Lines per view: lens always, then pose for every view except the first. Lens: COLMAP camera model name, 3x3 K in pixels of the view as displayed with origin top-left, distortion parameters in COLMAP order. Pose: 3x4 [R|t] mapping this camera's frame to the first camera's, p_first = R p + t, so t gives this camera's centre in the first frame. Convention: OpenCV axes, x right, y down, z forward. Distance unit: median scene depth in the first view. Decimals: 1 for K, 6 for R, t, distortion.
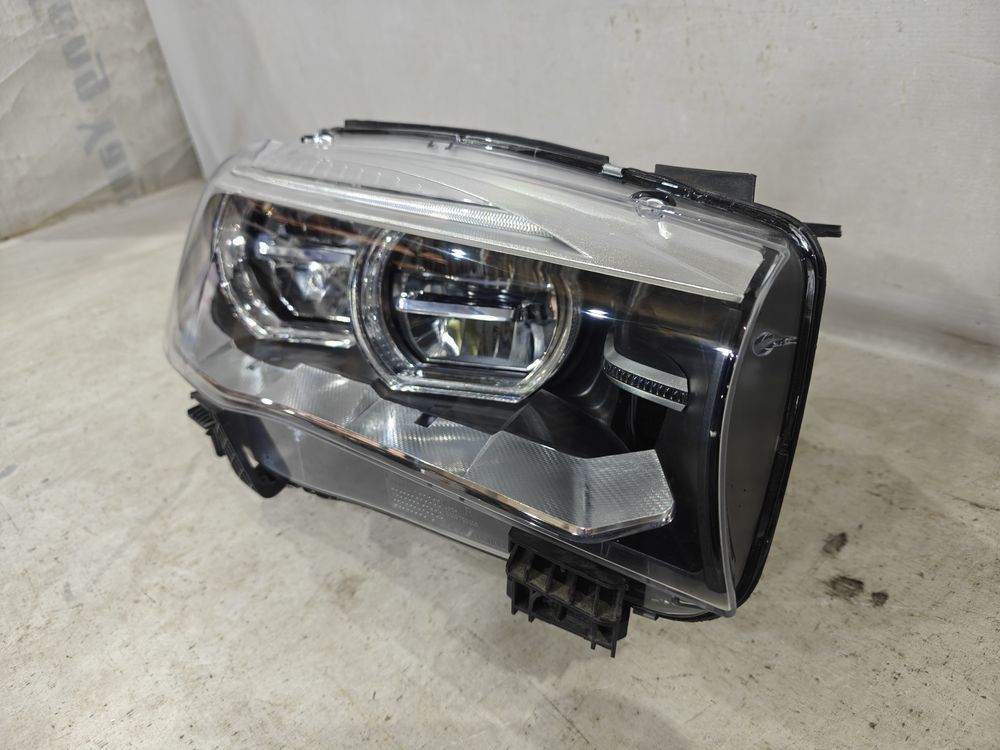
lens RADIAL K [[691.1, 0, 500.0], [0, 691.1, 375.0], [0, 0, 1]] dist [0.031156, -0.052841]
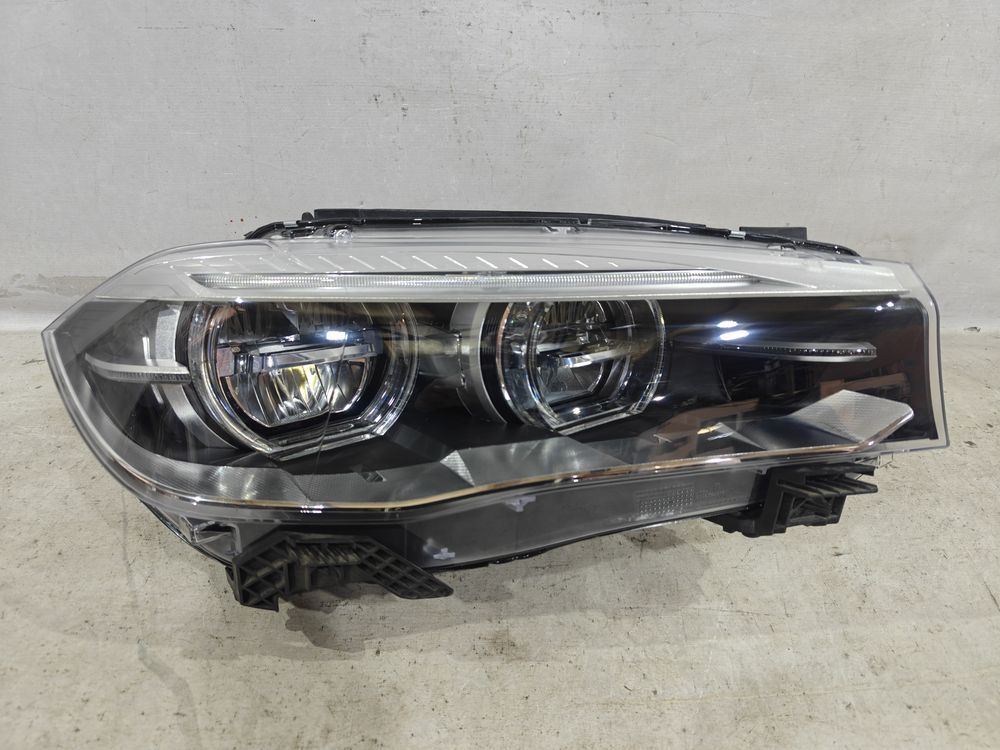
lens RADIAL K [[686.0, 0, 496.4], [0, 686.0, 369.0], [0, 0, 1]] dist [0.029906, -0.000451]
pose [[0.666929, -0.254285, 0.700390, -0.686480], [0.284334, 0.955690, 0.076225, -0.141418], [-0.688738, 0.148309, 0.709679, 0.163364]]
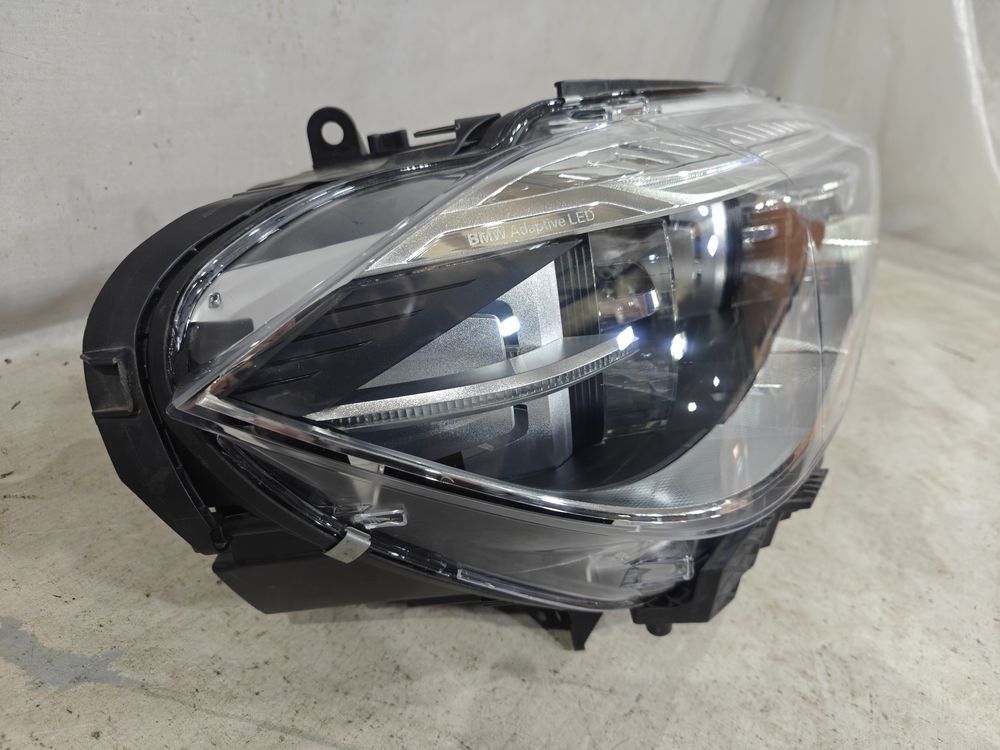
lens RADIAL K [[691.1, 0, 500.0], [0, 691.1, 375.0], [0, 0, 1]] dist [0.031156, -0.052841]
pose [[-0.252845, -0.396362, 0.882591, -0.786993], [0.341309, 0.817043, 0.464704, -0.409863], [-0.905305, 0.418734, -0.071303, 1.070015]]
